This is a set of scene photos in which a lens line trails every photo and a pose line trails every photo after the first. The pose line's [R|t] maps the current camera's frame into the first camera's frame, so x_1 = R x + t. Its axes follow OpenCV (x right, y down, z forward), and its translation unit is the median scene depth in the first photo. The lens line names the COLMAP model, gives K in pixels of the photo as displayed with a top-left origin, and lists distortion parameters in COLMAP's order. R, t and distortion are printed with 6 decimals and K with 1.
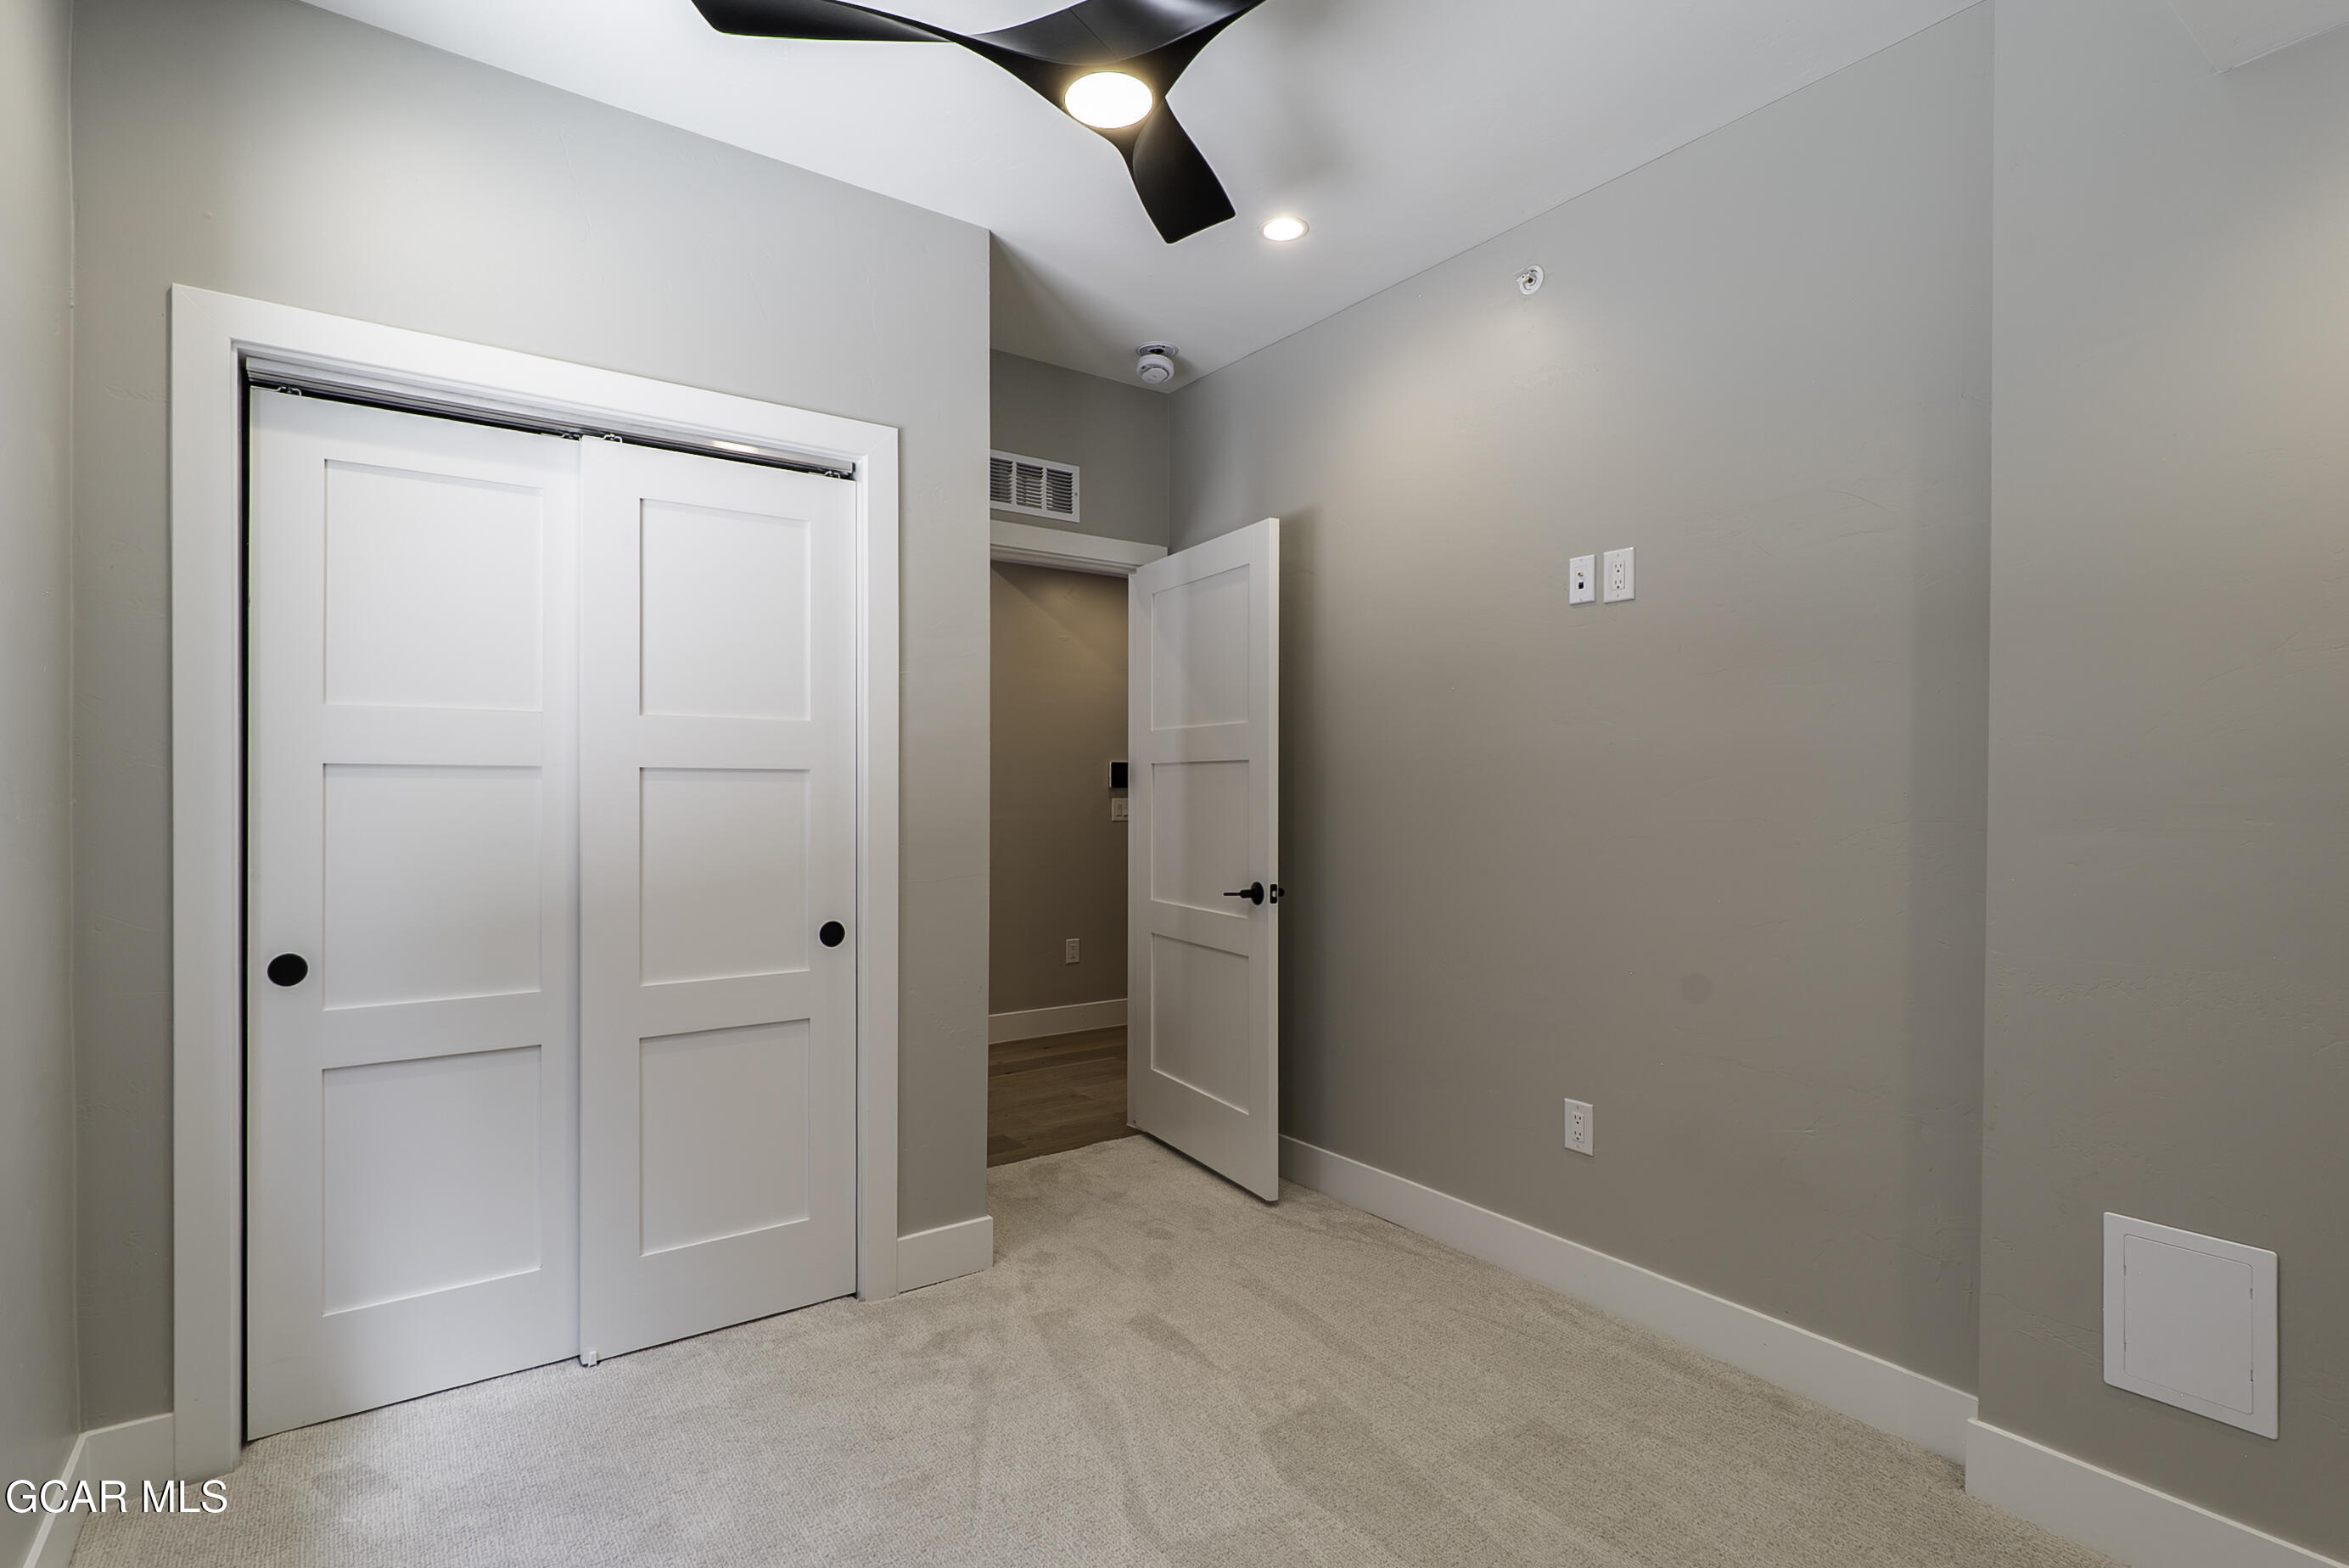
lens RADIAL K [[1111.4, 0, 1158.0], [0, 1111.4, 788.0], [0, 0, 1]] dist [-0.000678, 0.000474]
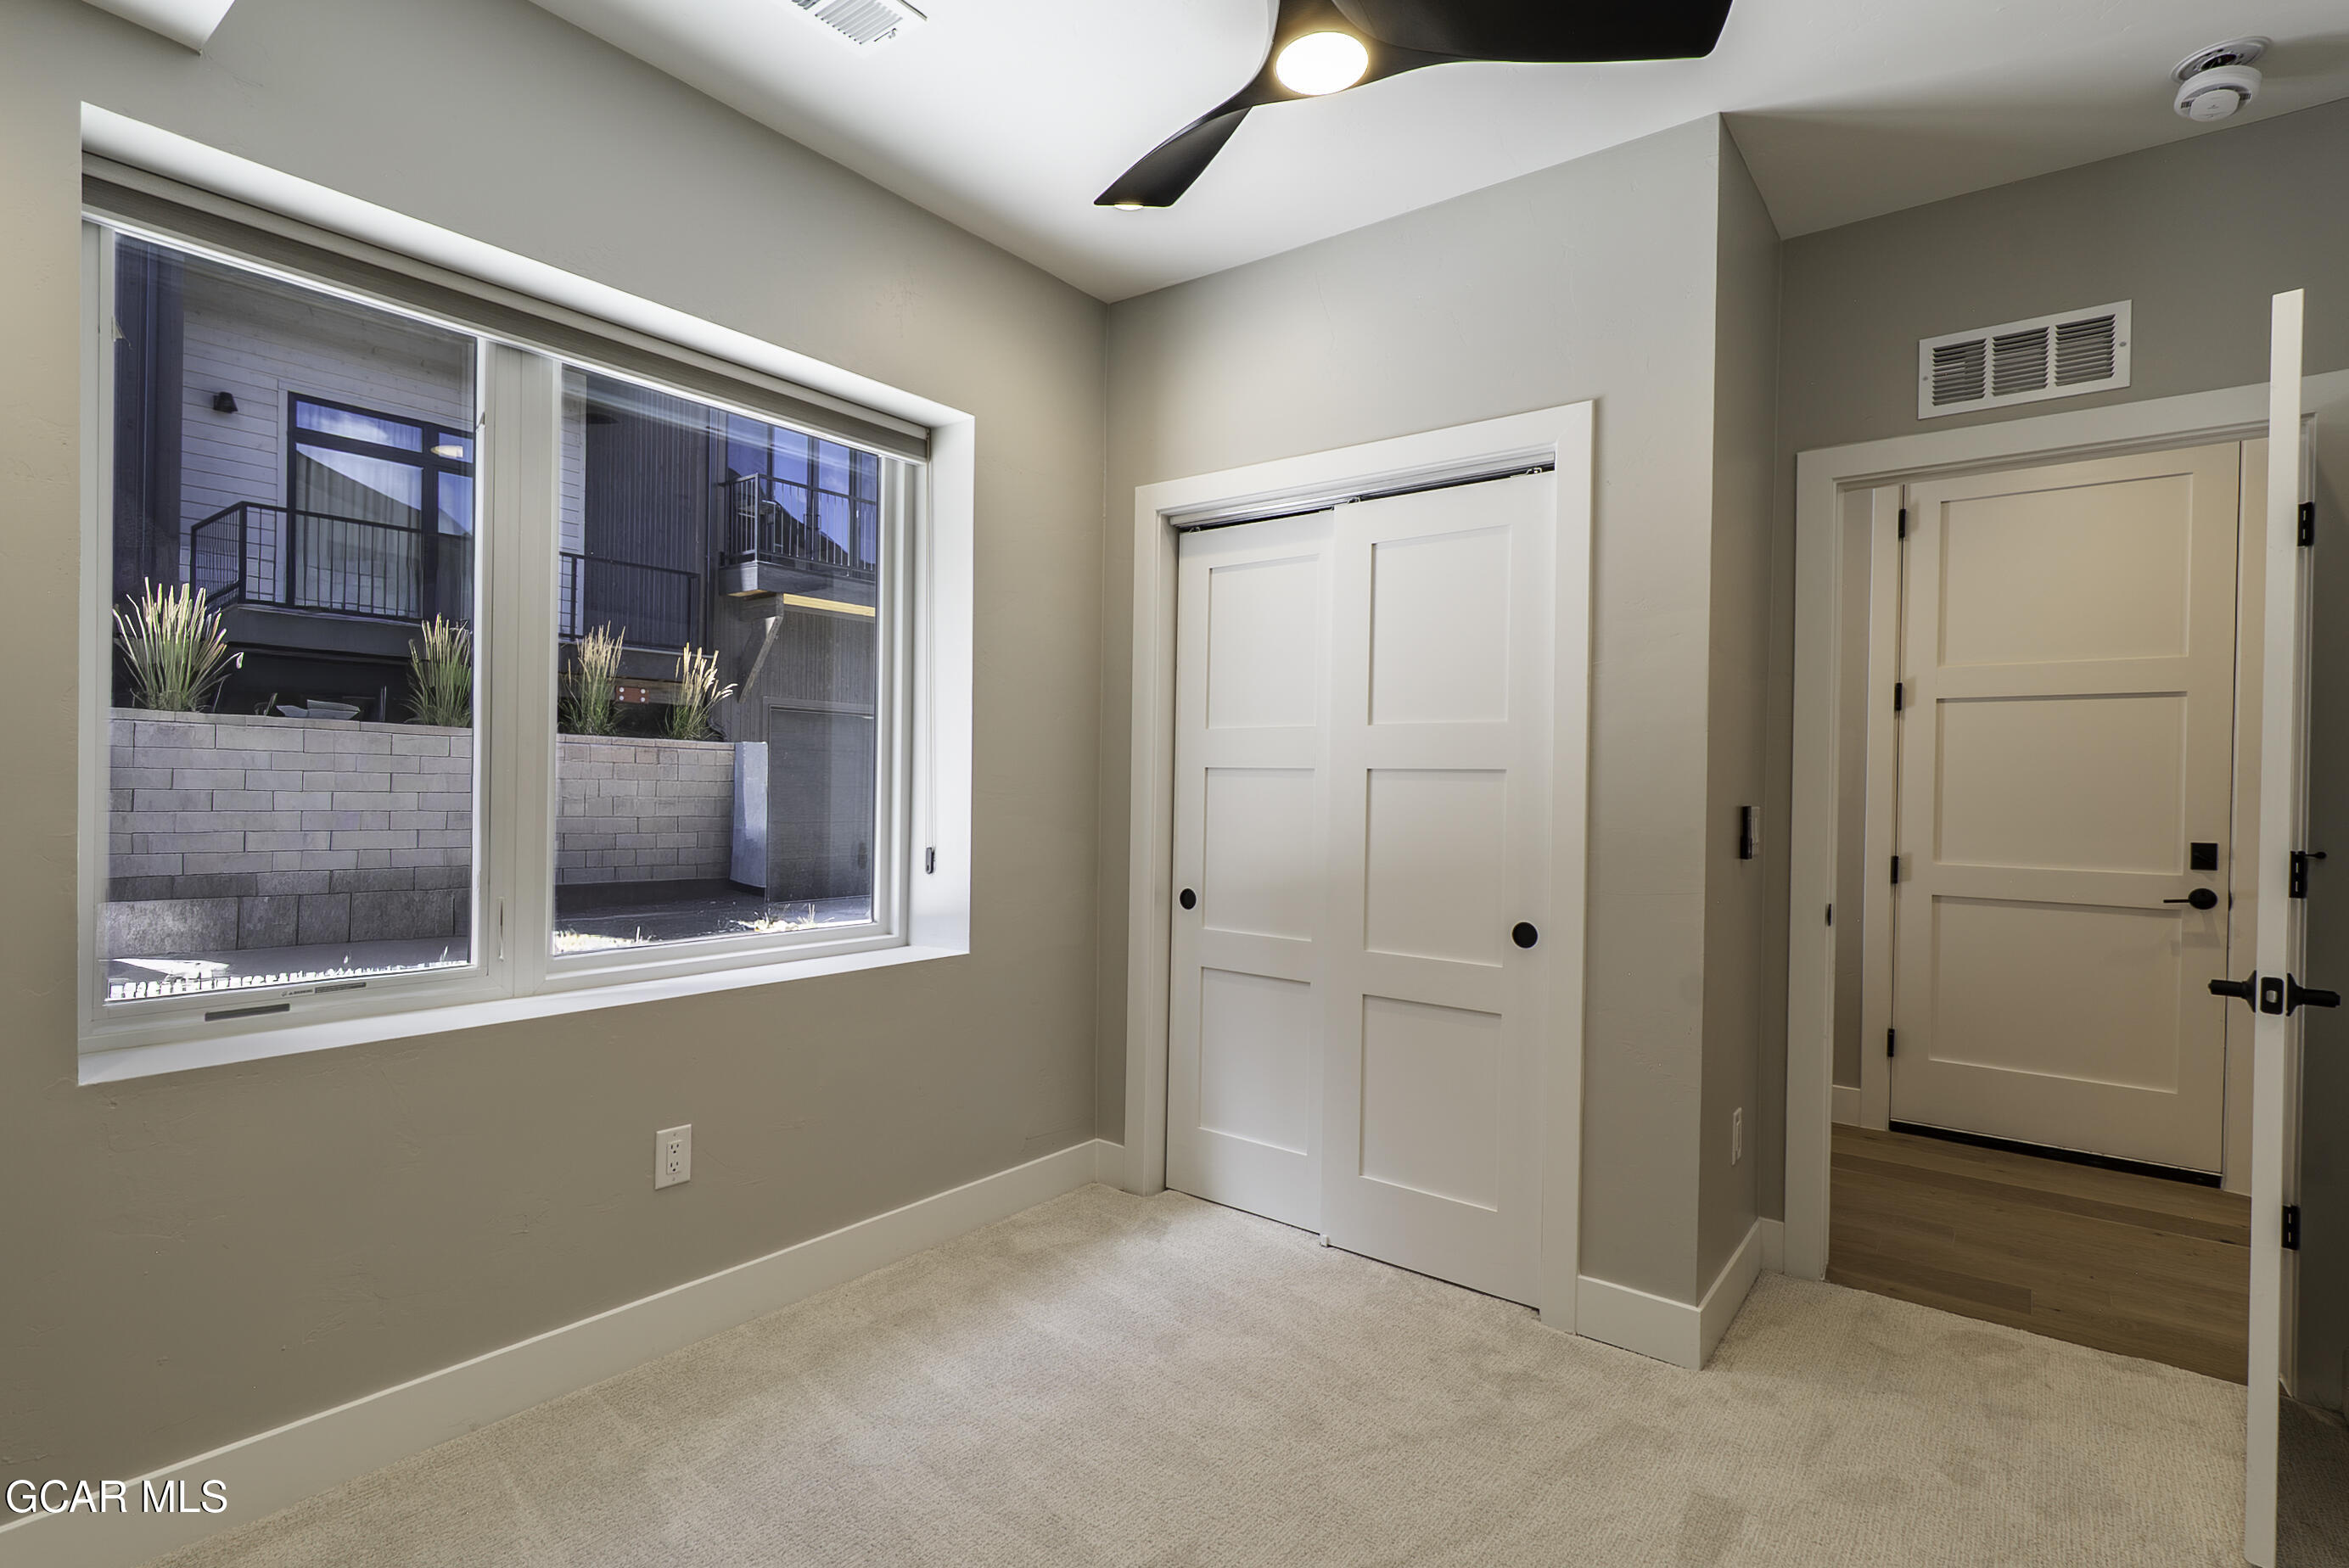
lens RADIAL K [[1111.4, 0, 1158.0], [0, 1111.4, 788.0], [0, 0, 1]] dist [-0.000678, 0.000474]
pose [[0.285684, 0.006108, -0.958304, 0.581007], [-0.015135, 0.999884, 0.001862, 0.003278], [0.958204, 0.013972, 0.285744, 0.415880]]
